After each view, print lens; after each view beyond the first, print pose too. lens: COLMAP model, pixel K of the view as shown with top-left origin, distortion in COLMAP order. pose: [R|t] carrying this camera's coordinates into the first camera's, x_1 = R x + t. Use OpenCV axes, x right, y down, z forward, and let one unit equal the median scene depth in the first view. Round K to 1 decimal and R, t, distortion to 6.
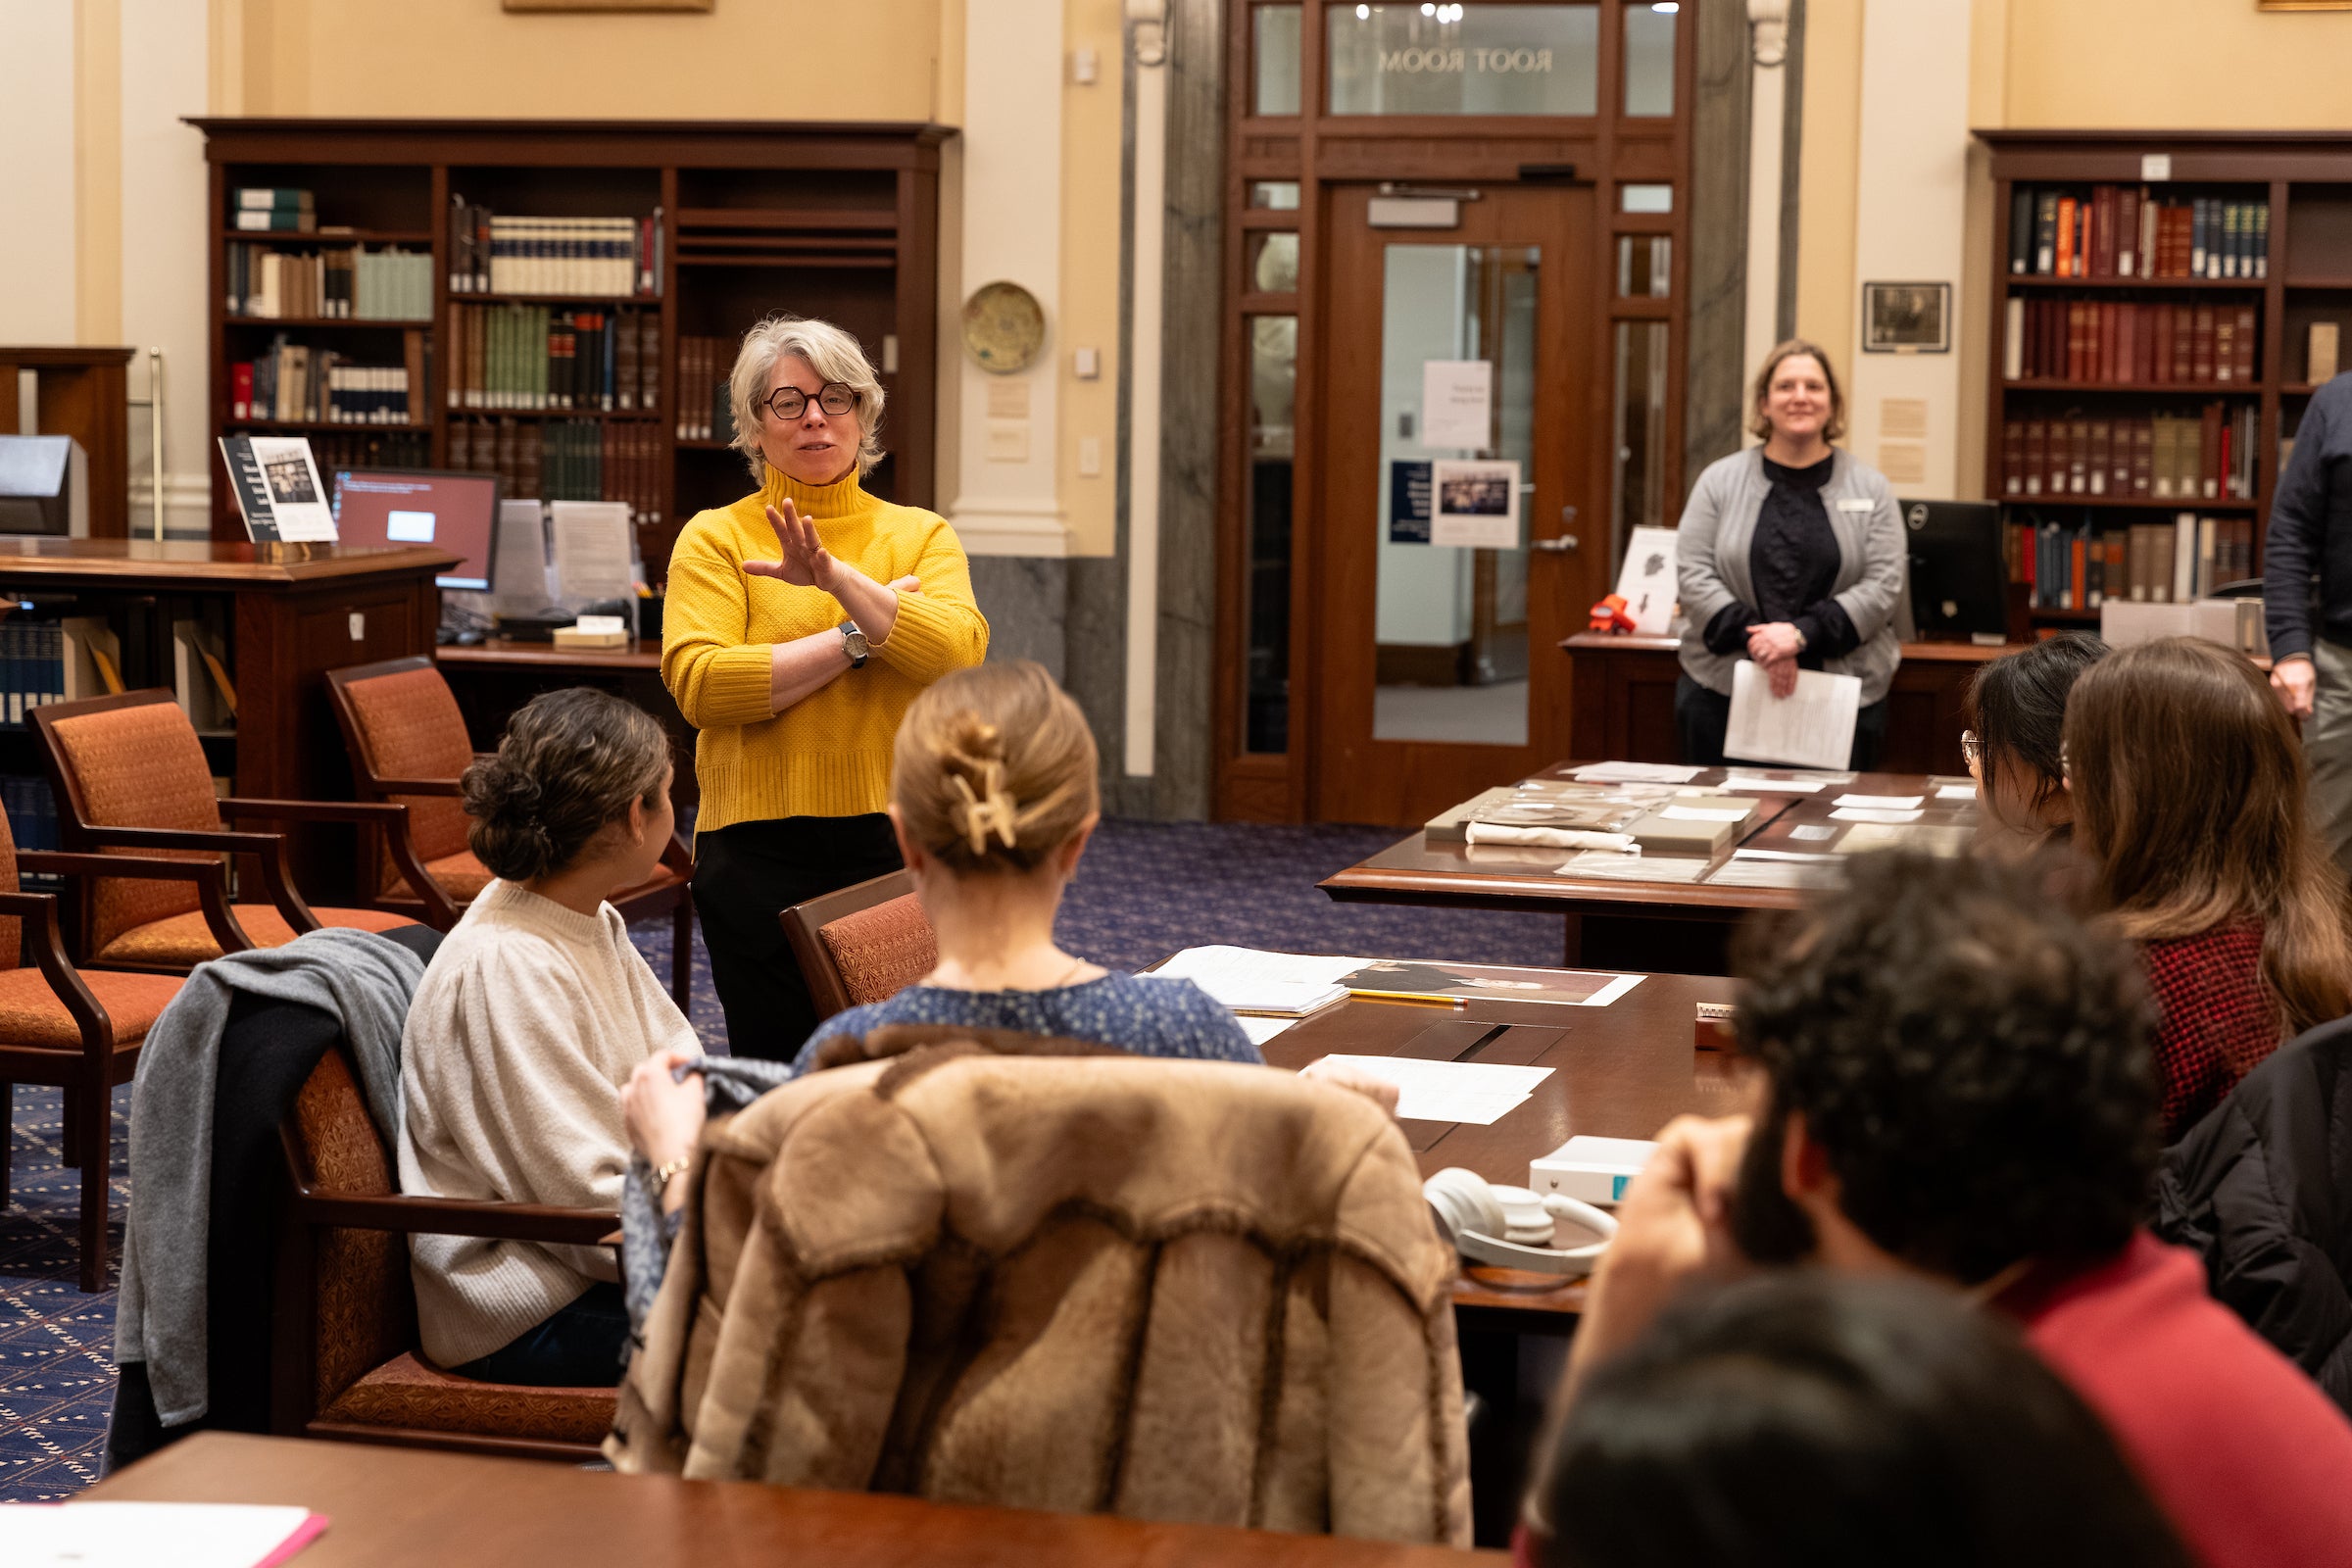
lens RADIAL K [[3925.7, 0, 1176.0], [0, 3925.7, 784.0], [0, 0, 1]] dist [0.012047, -0.035857]
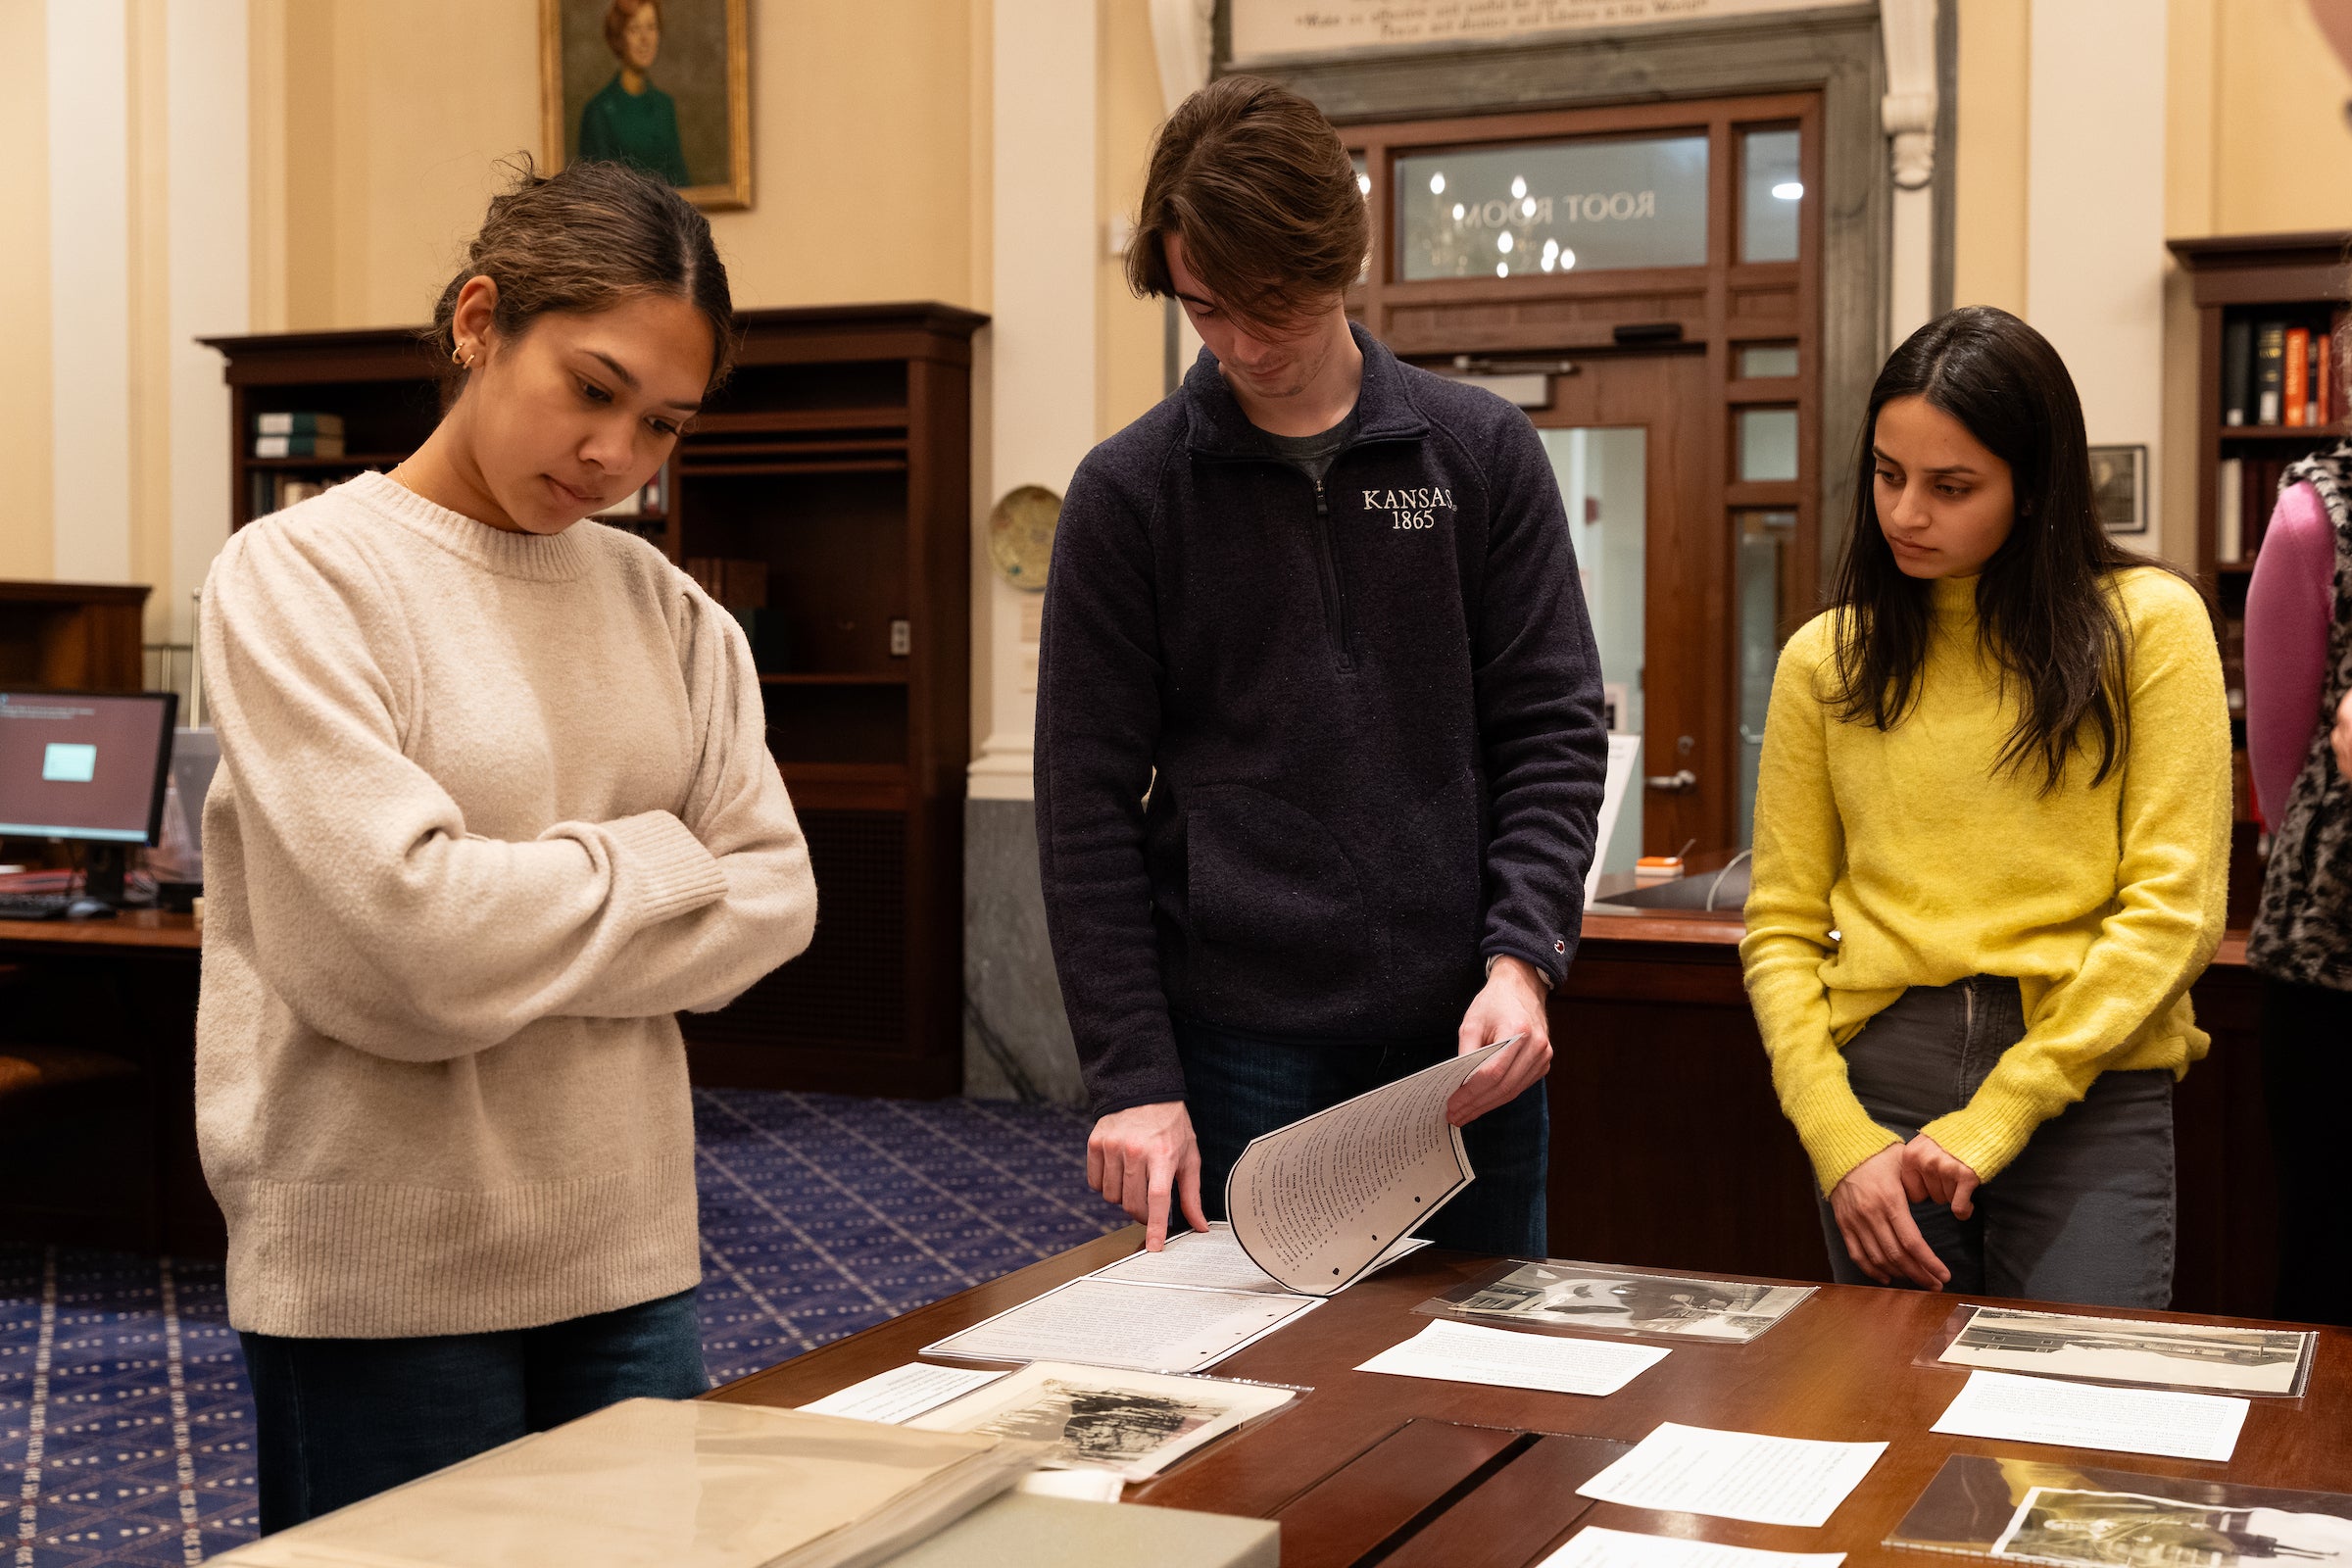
lens RADIAL K [[3277.4, 0, 1176.0], [0, 3277.4, 784.0], [0, 0, 1]] dist [0.011884, 0.048735]
pose [[0.994494, -0.008518, -0.104443, 0.066451], [0.001531, 0.997765, -0.066797, -0.014478], [0.104778, 0.066269, 0.992285, 0.305552]]
